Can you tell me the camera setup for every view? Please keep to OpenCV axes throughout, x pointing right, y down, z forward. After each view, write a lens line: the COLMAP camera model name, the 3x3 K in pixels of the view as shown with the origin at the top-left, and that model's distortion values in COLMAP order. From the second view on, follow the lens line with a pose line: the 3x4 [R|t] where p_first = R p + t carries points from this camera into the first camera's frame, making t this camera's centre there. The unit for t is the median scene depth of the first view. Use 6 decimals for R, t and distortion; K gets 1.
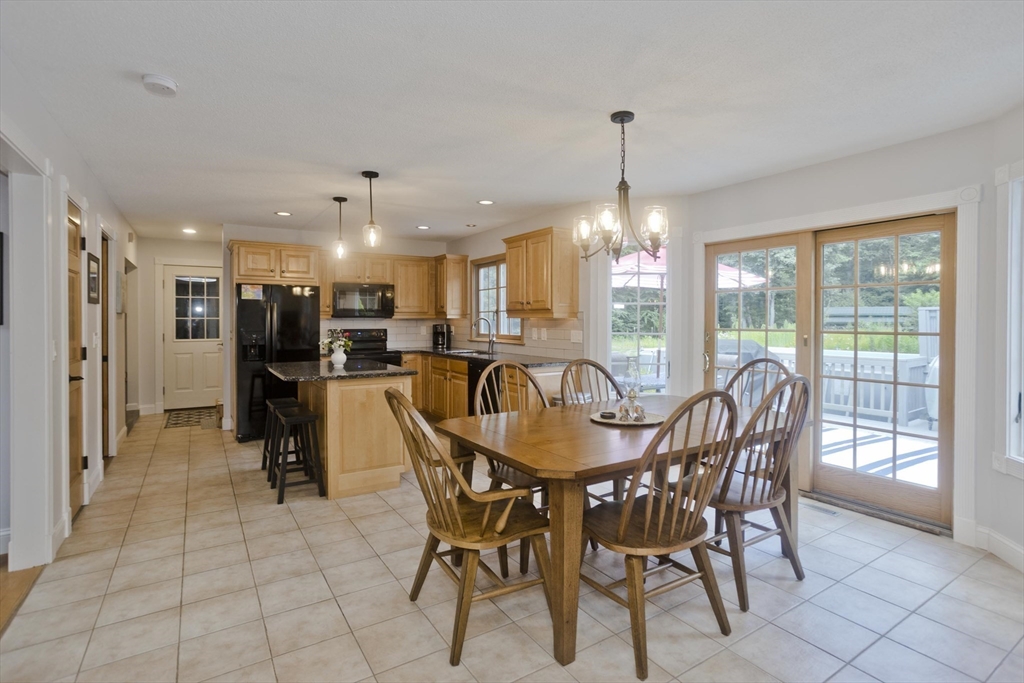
lens RADIAL K [[496.4, 0, 510.6], [0, 496.4, 325.8], [0, 0, 1]] dist [-0.002002, 0.000481]
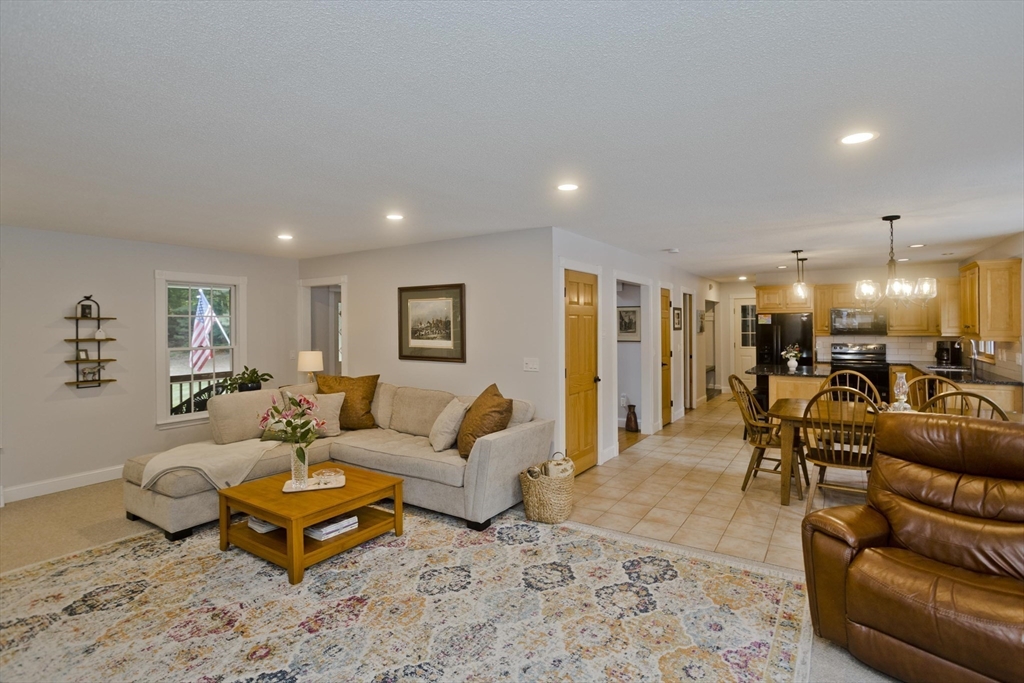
lens RADIAL K [[496.4, 0, 510.6], [0, 496.4, 325.8], [0, 0, 1]] dist [-0.002002, 0.000481]
pose [[0.406385, -0.006654, -0.913678, 0.576434], [-0.001893, 0.999965, -0.008124, -0.032298], [0.913700, 0.005031, 0.406359, -0.363254]]
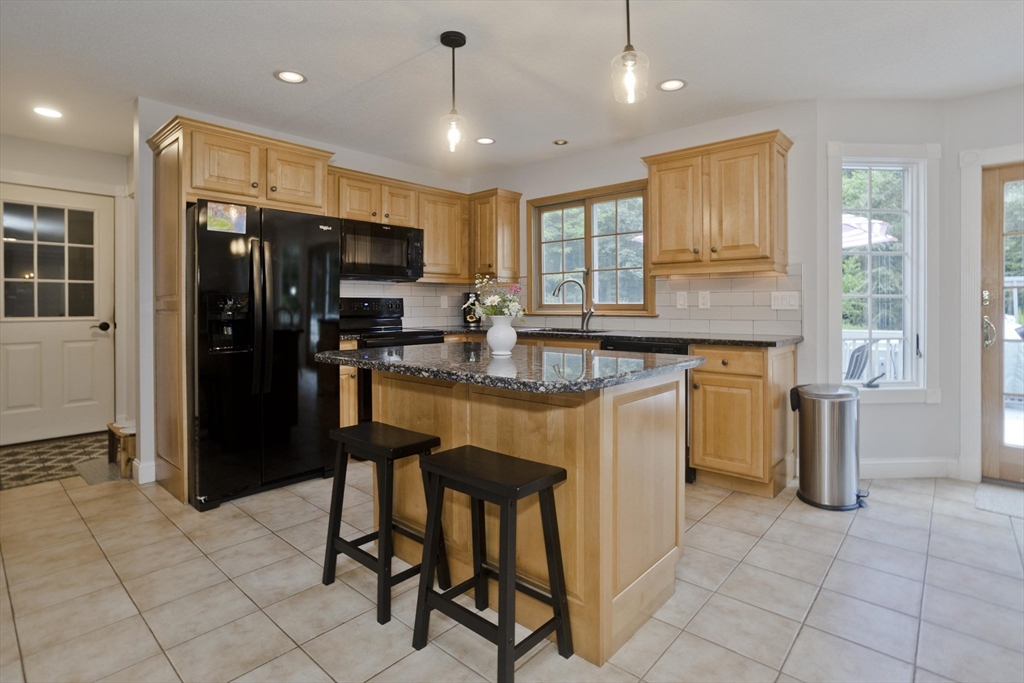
lens RADIAL K [[504.6, 0, 512.3], [0, 504.6, 308.2], [0, 0, 1]] dist [-0.004482, 0.000010]
pose [[0.961153, -0.005128, 0.275968, -0.363126], [0.006484, 0.999971, -0.004004, 0.028580], [-0.275940, 0.005638, 0.961158, 0.391242]]
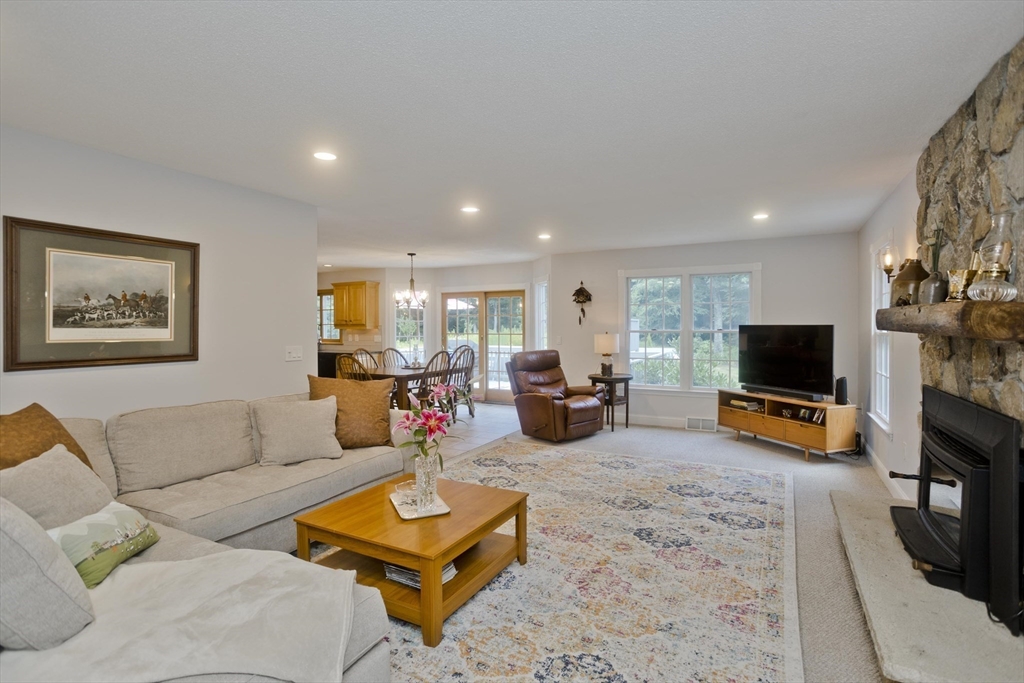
lens RADIAL K [[505.7, 0, 527.0], [0, 505.7, 327.4], [0, 0, 1]] dist [-0.001811, -0.000053]
pose [[0.856779, -0.004201, 0.515667, -0.334623], [0.008825, 0.999940, -0.006517, -0.003813], [-0.515609, 0.010134, 0.856764, -0.851043]]
